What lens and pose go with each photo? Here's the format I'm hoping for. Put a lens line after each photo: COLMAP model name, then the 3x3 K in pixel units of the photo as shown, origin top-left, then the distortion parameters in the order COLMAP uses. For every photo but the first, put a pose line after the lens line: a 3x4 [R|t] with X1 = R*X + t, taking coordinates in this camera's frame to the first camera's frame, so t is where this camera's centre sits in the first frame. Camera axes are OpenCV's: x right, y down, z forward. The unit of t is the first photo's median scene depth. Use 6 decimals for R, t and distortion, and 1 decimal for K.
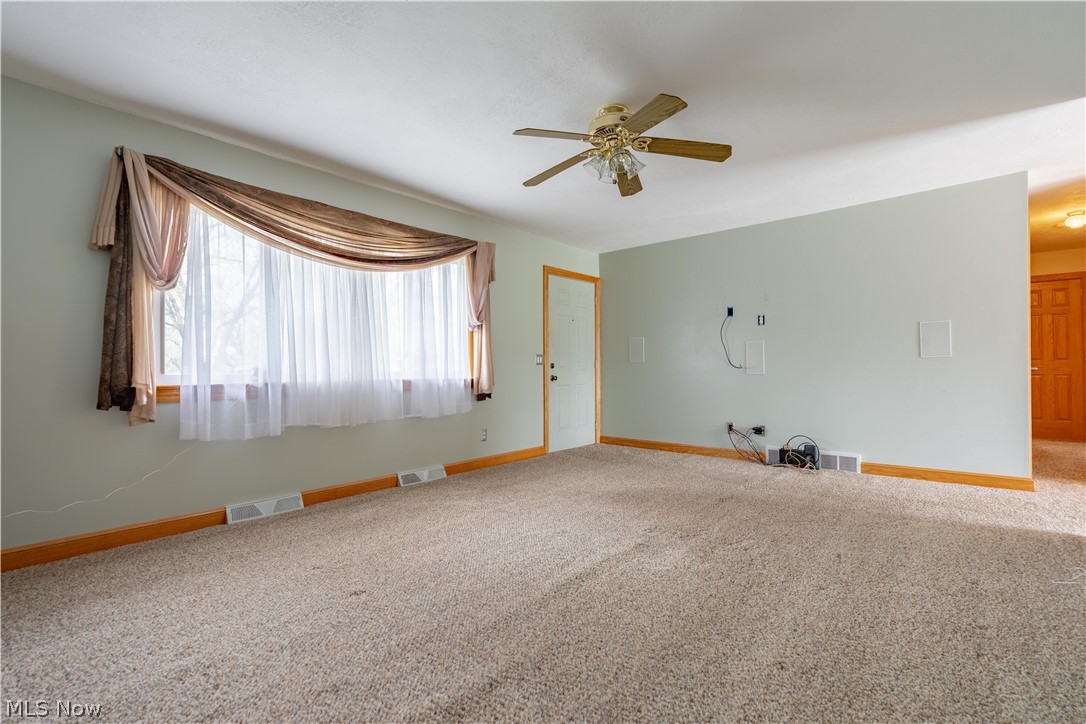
lens RADIAL K [[488.7, 0, 543.0], [0, 488.7, 362.0], [0, 0, 1]] dist [-0.000995, 0.000220]
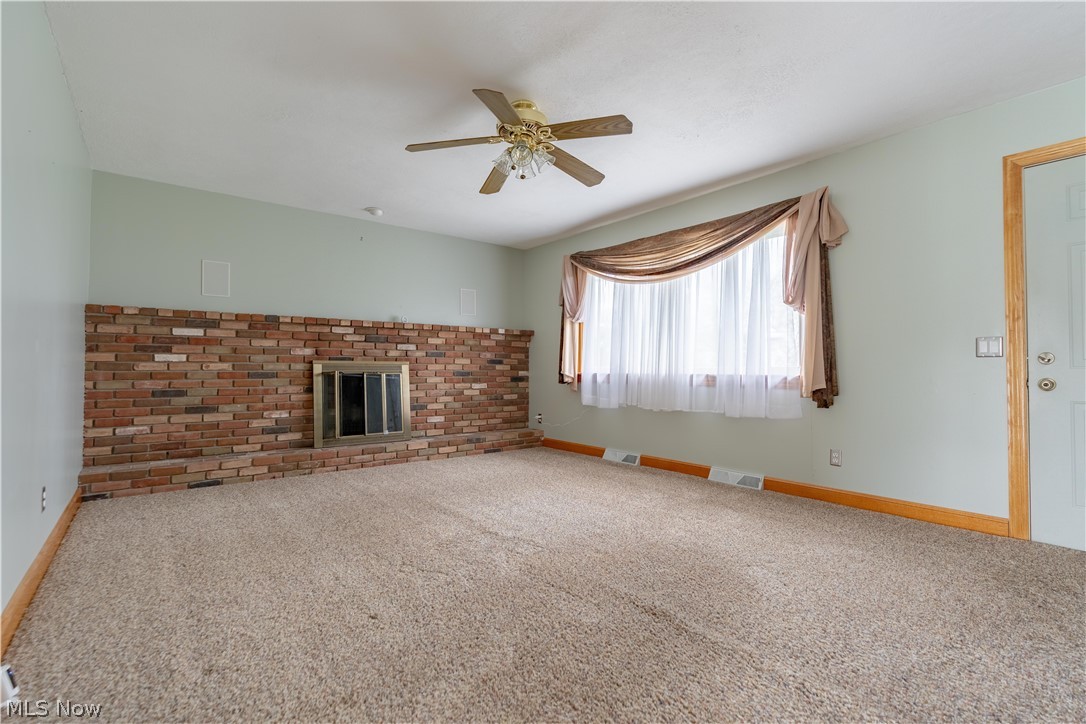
lens RADIAL K [[488.7, 0, 543.0], [0, 488.7, 362.0], [0, 0, 1]] dist [-0.000995, 0.000220]
pose [[-0.174776, 0.005302, -0.984594, 0.790349], [0.020691, 0.999784, 0.001711, 0.000767], [0.984391, -0.020073, -0.174848, 0.848032]]
